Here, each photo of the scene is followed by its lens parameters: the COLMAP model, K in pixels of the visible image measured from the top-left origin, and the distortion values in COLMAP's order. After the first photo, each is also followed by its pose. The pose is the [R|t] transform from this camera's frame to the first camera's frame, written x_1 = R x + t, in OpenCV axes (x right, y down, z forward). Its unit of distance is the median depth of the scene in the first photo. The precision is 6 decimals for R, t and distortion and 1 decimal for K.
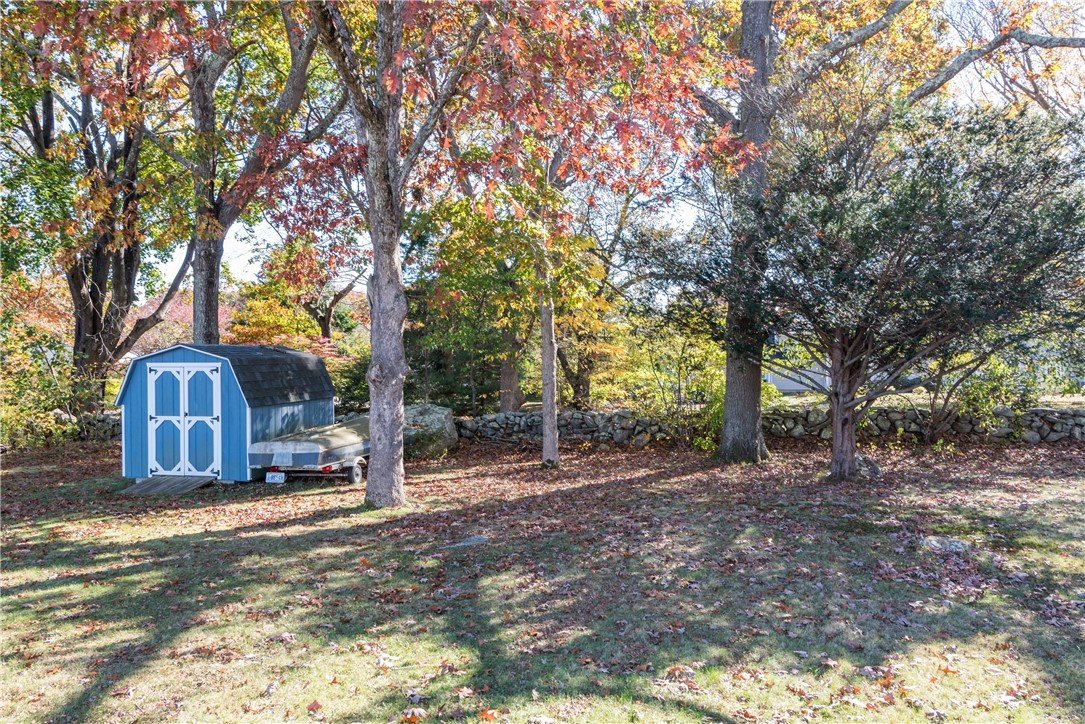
lens RADIAL K [[817.1, 0, 542.1], [0, 817.1, 364.1], [0, 0, 1]] dist [-0.001257, -0.000176]
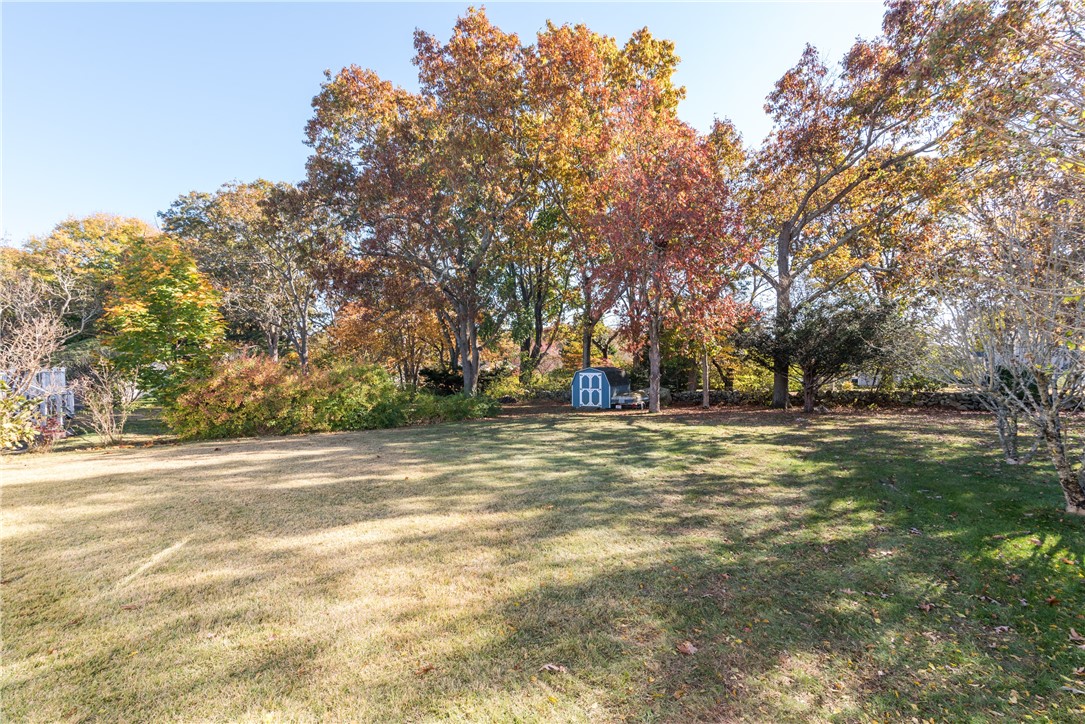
lens RADIAL K [[489.9, 0, 541.3], [0, 489.9, 365.4], [0, 0, 1]] dist [0.009887, -0.001960]
pose [[0.943002, -0.002721, -0.332777, 0.047657], [0.001753, 0.999993, -0.003208, -0.026674], [0.332784, 0.002442, 0.943000, -0.990167]]
